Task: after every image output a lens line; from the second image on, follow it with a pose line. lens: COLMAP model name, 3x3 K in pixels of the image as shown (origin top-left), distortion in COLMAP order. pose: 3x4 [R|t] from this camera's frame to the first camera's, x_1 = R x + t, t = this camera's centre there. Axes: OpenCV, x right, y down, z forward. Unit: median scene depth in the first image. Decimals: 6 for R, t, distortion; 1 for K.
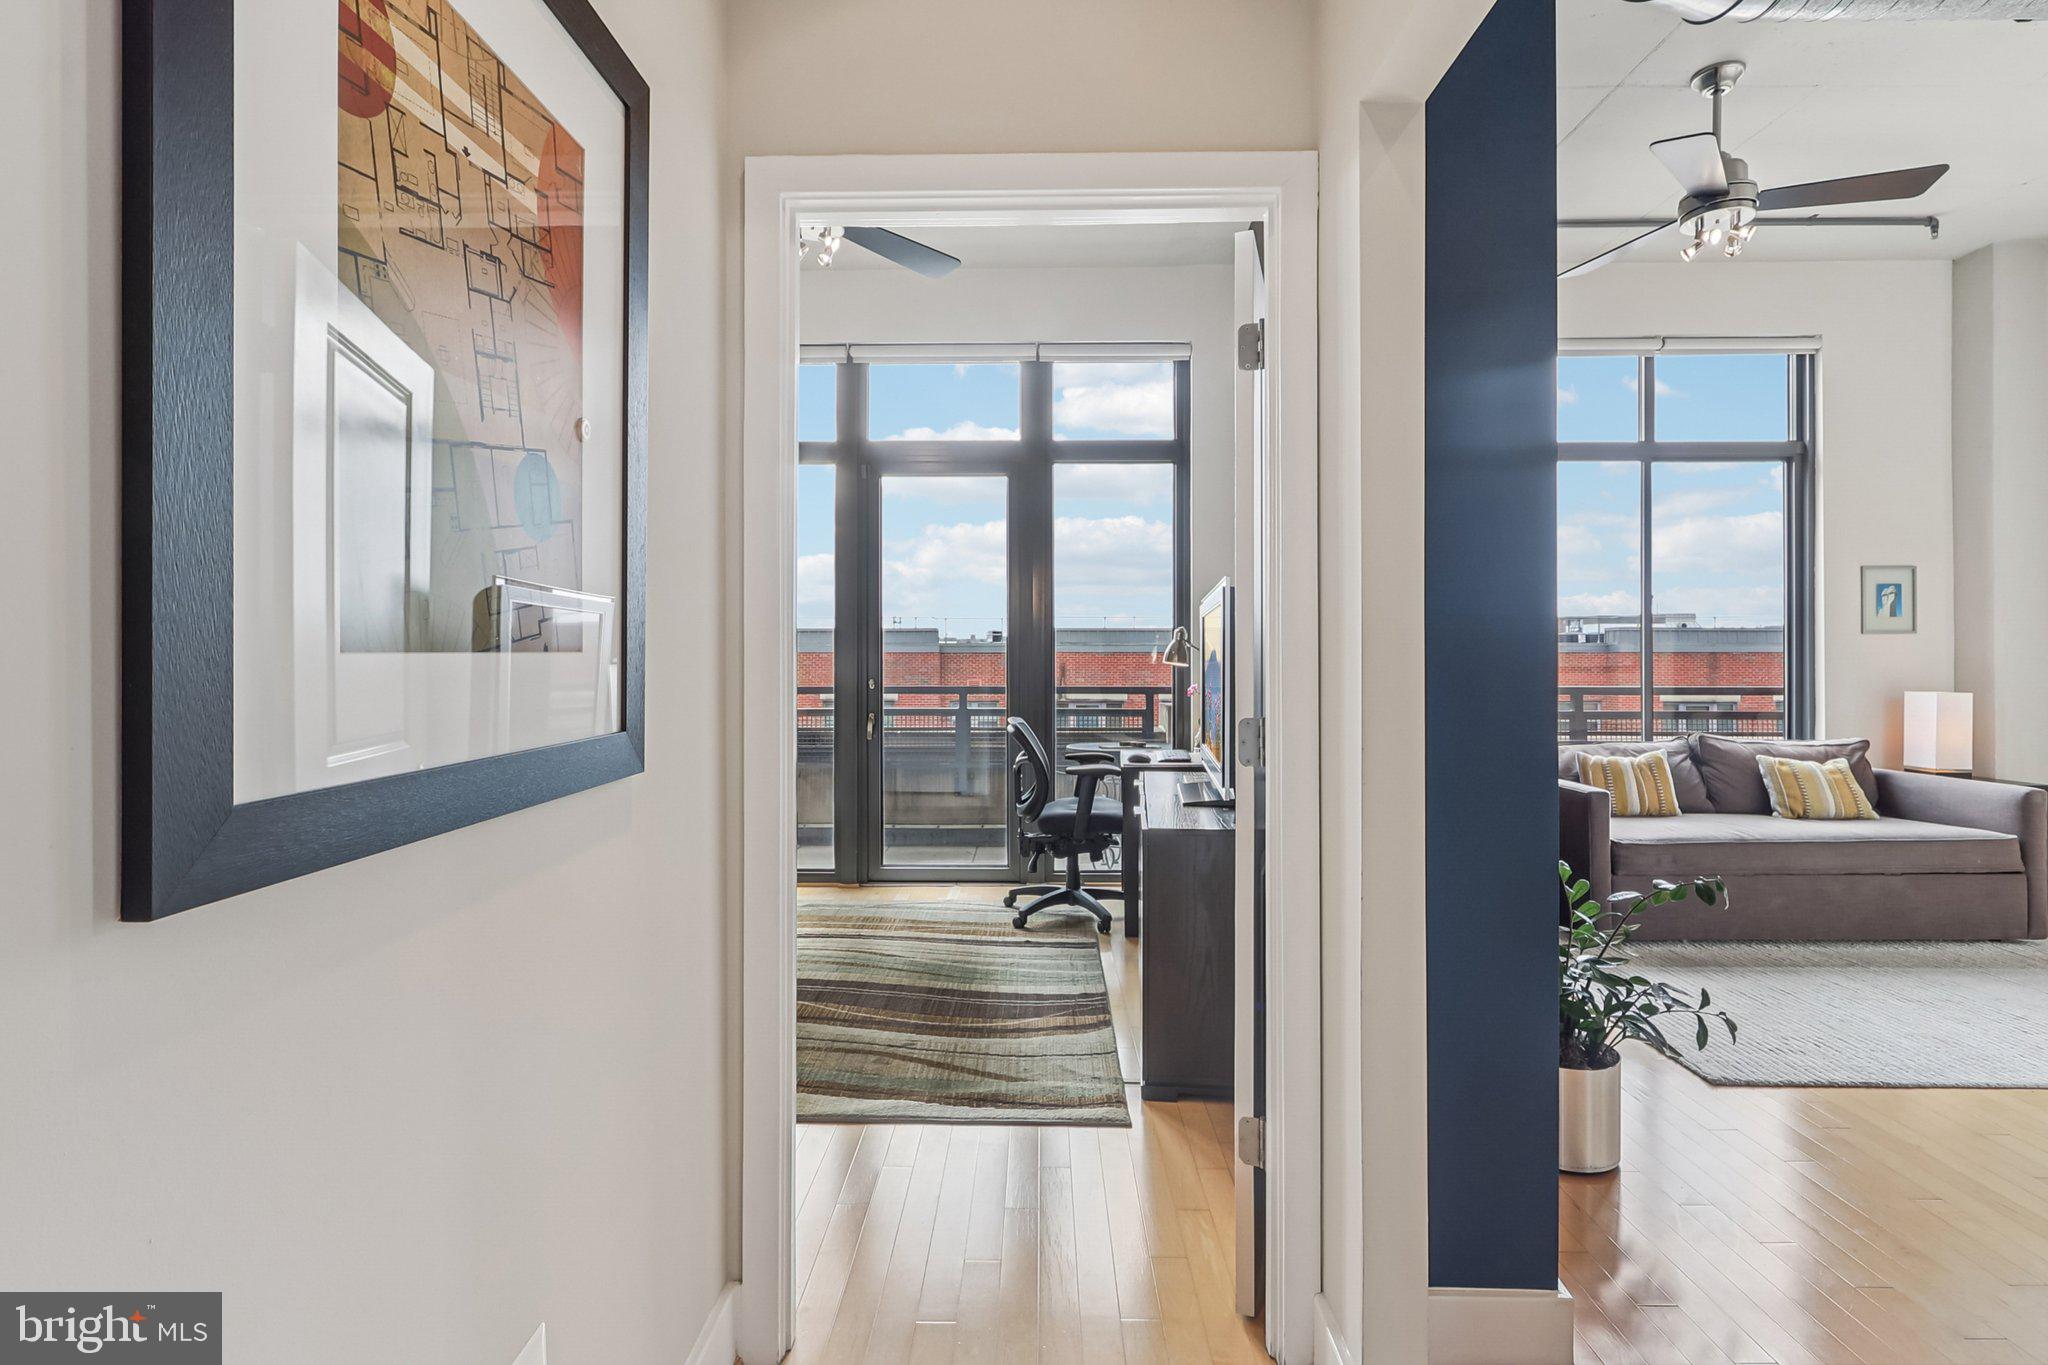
lens RADIAL K [[947.8, 0, 1028.1], [0, 947.8, 668.1], [0, 0, 1]] dist [0.014530, -0.008474]
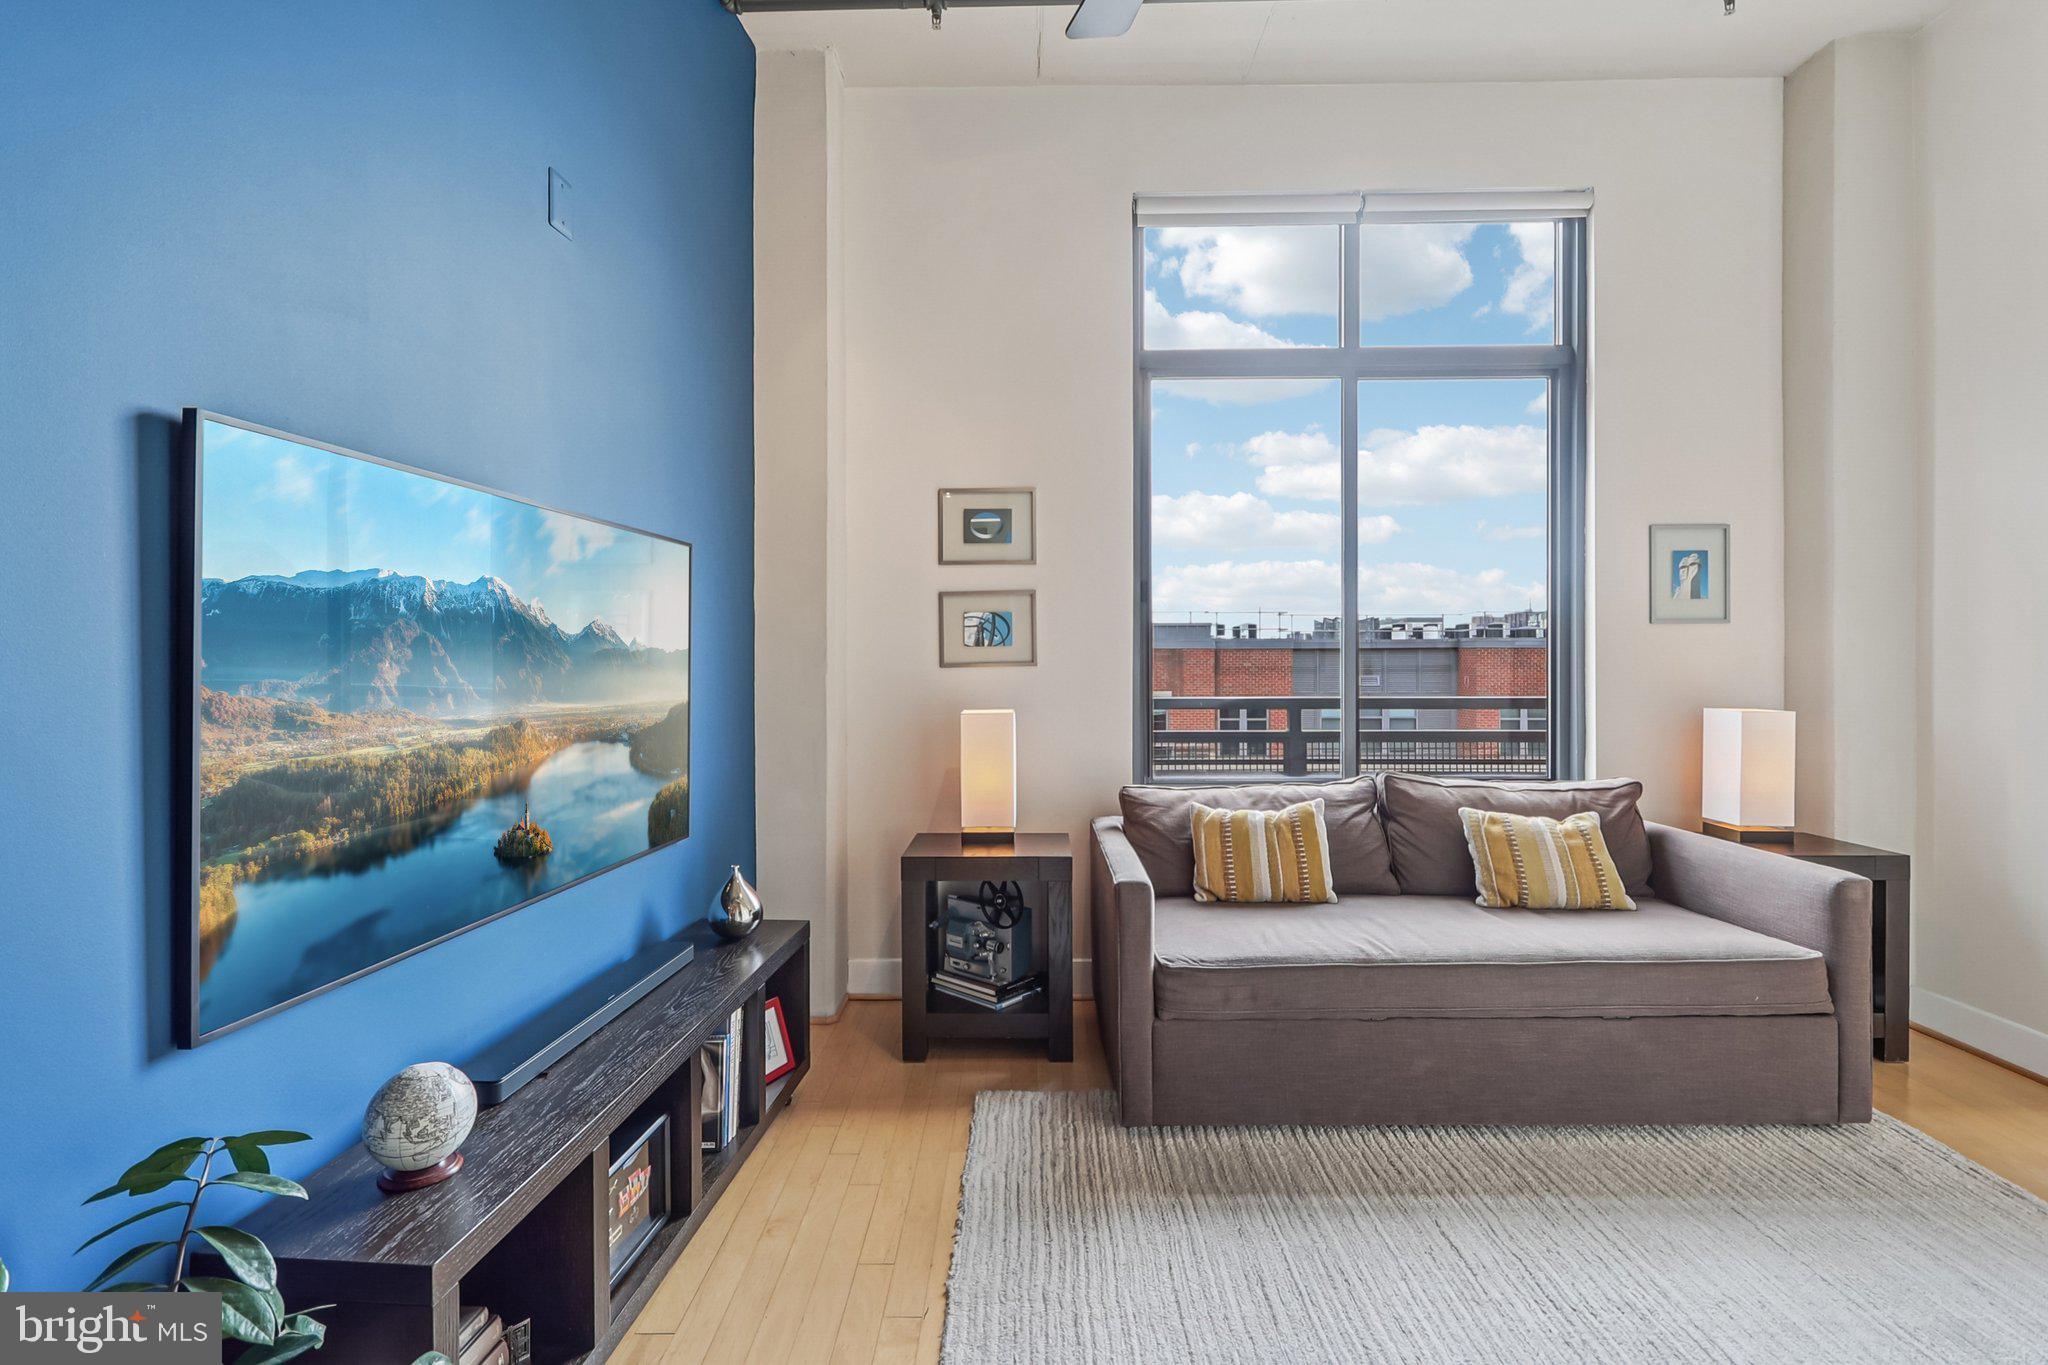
lens RADIAL K [[947.8, 0, 1028.1], [0, 947.8, 668.1], [0, 0, 1]] dist [0.014530, -0.008474]
pose [[0.999973, 0.000280, 0.007314, 0.459771], [-0.000318, 0.999986, 0.005189, -0.007877], [-0.007313, -0.005191, 0.999960, 0.346473]]
